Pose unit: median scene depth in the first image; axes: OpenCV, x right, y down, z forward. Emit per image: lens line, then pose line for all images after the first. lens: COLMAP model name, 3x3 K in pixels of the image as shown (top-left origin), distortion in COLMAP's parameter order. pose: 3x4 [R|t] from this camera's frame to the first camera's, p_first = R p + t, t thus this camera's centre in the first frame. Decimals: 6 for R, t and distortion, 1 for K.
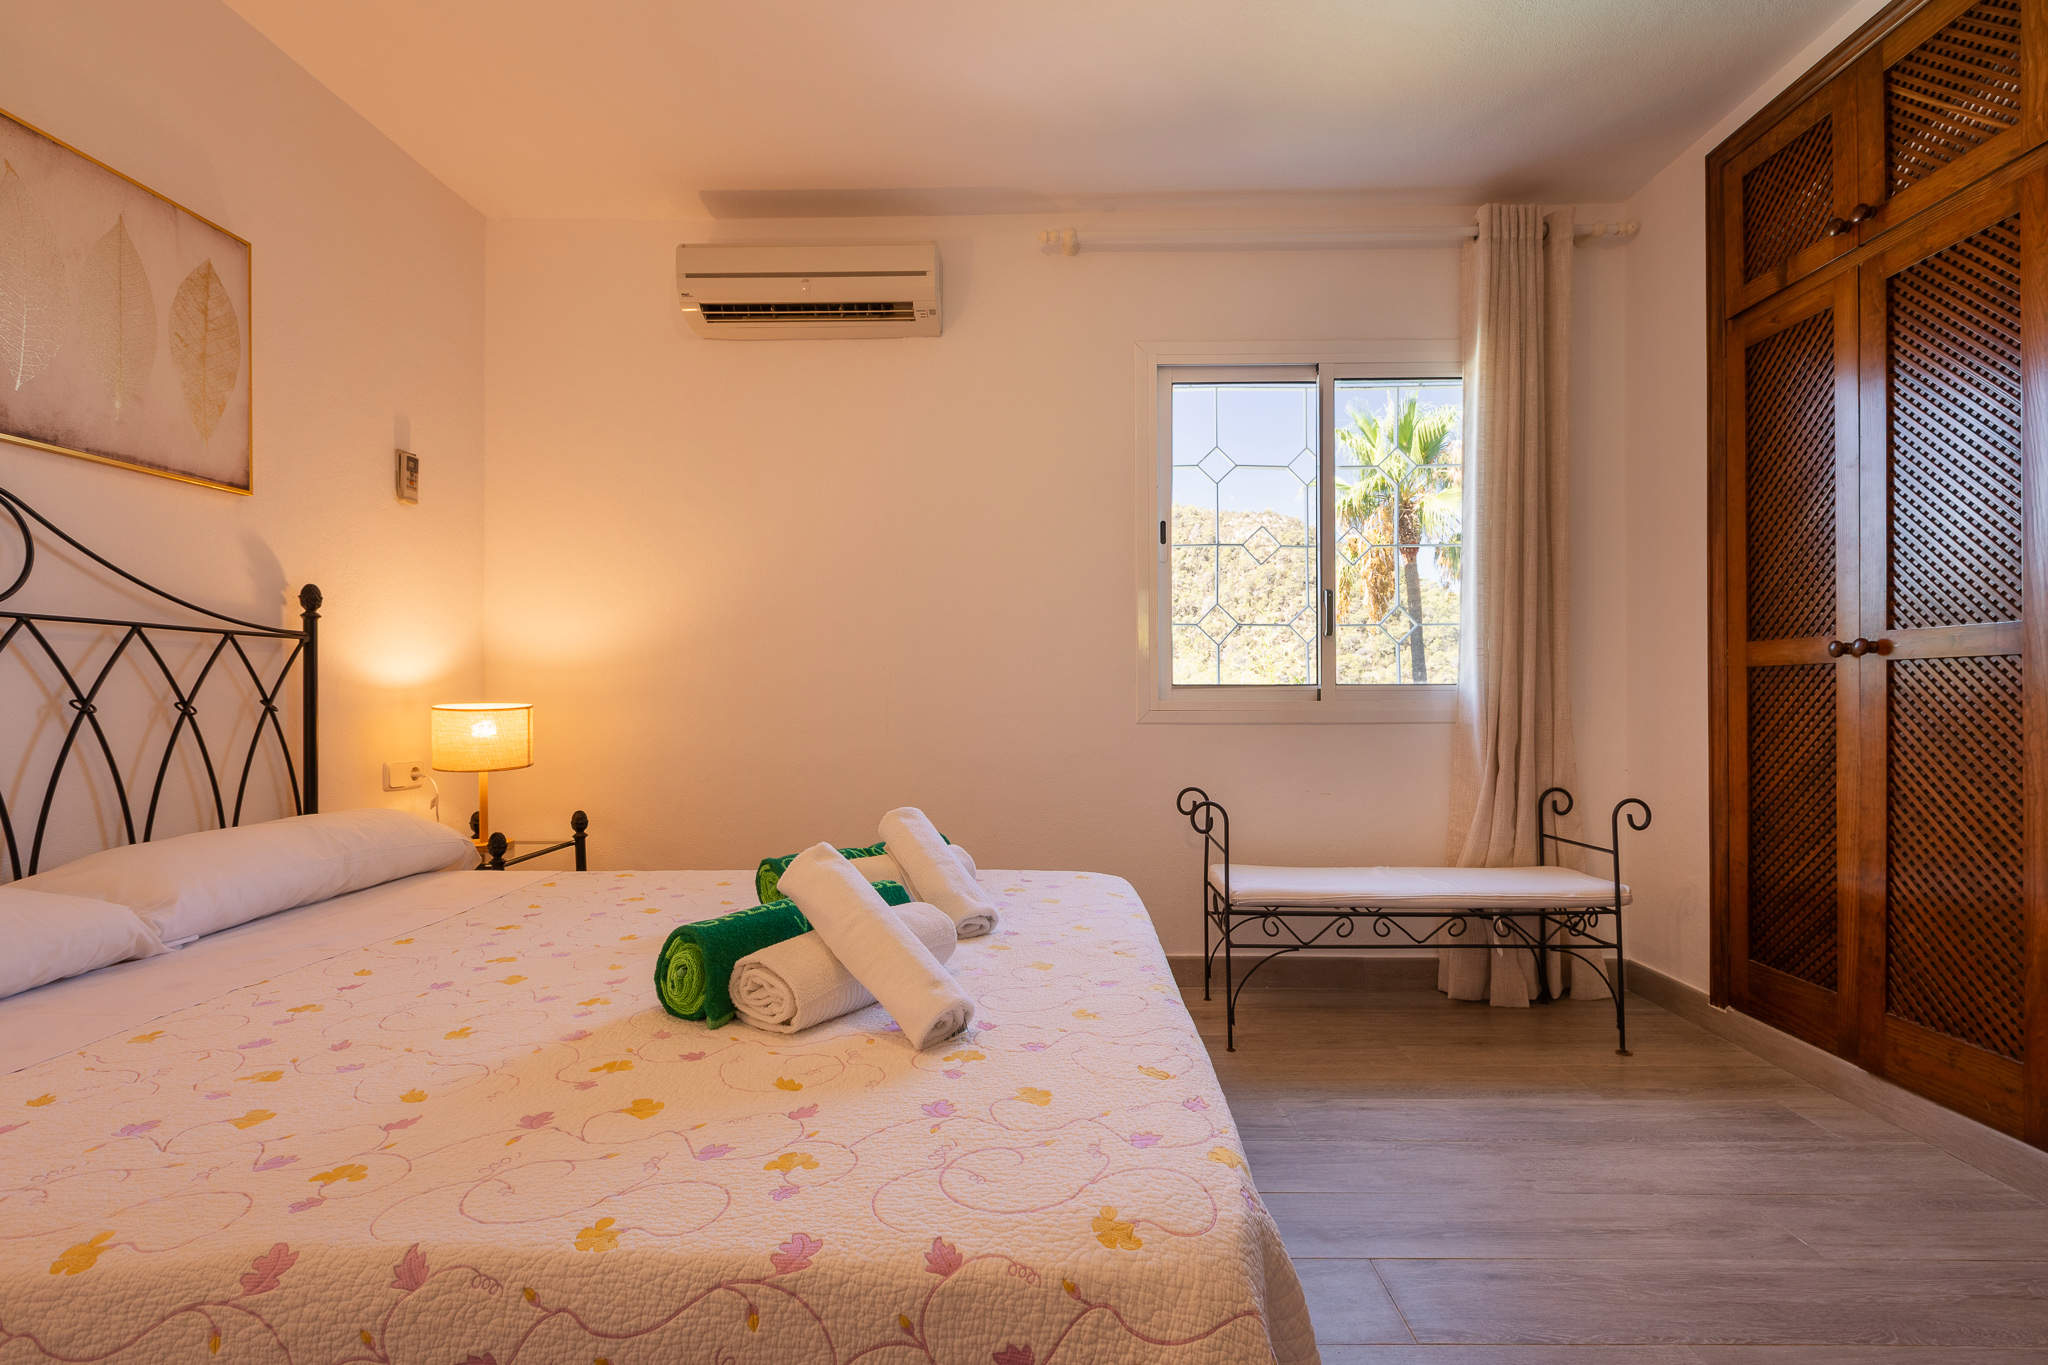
lens RADIAL K [[914.2, 0, 1024.0], [0, 914.2, 682.5], [0, 0, 1]] dist [0.002220, -0.000152]
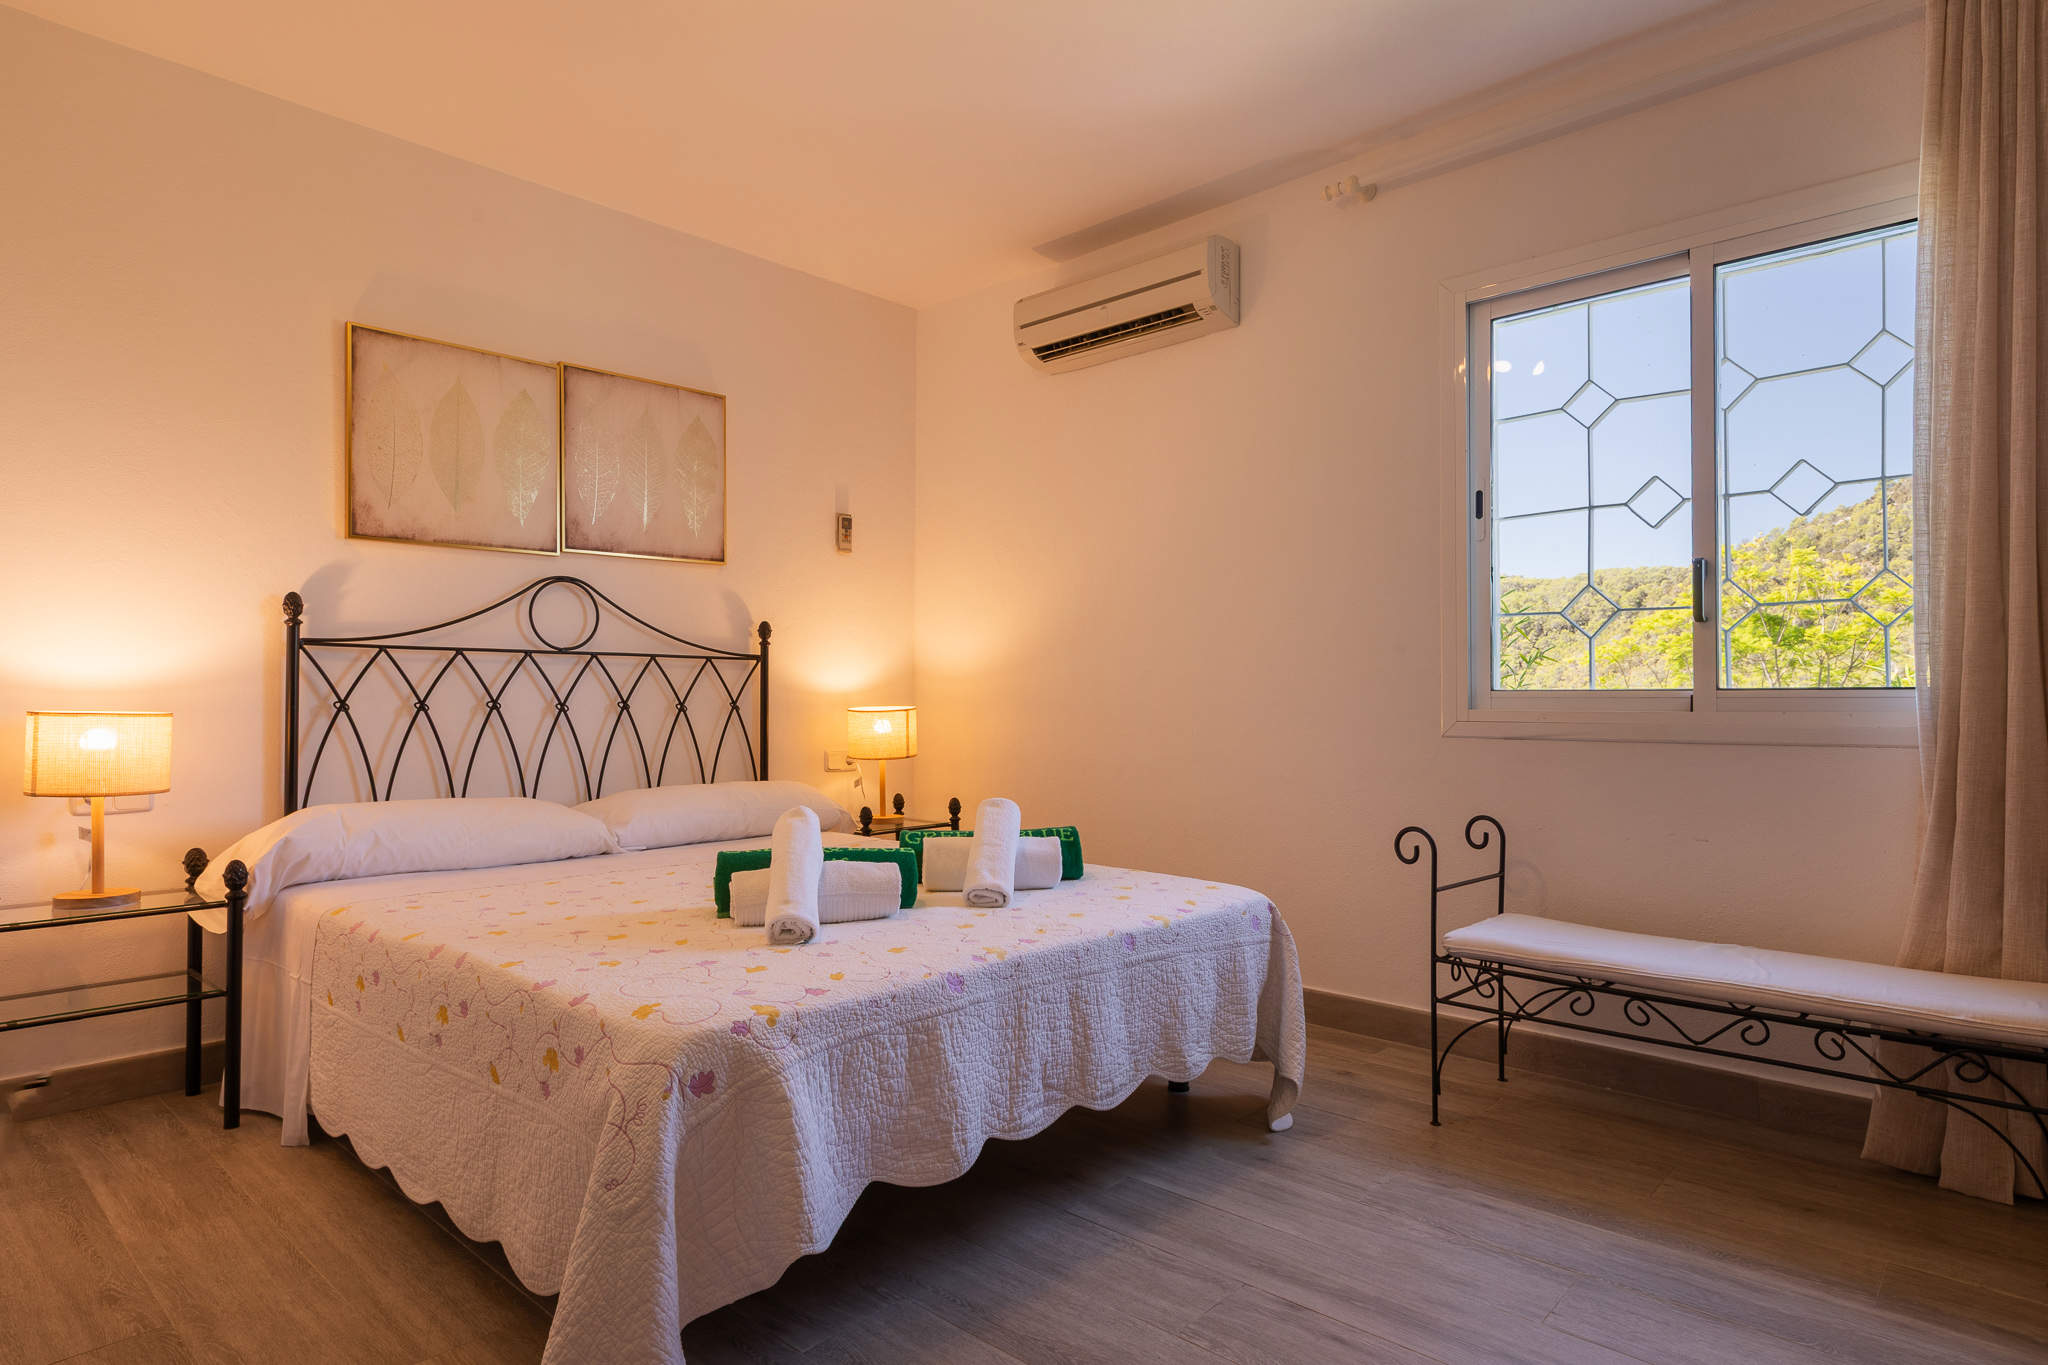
lens RADIAL K [[1142.3, 0, 1024.0], [0, 1142.3, 672.8], [0, 0, 1]] dist [-0.002030, -0.002214]
pose [[0.739703, -0.011509, -0.672836, 0.639841], [0.005148, 0.999921, -0.011444, -0.004412], [0.672914, 0.005002, 0.739704, -0.037203]]
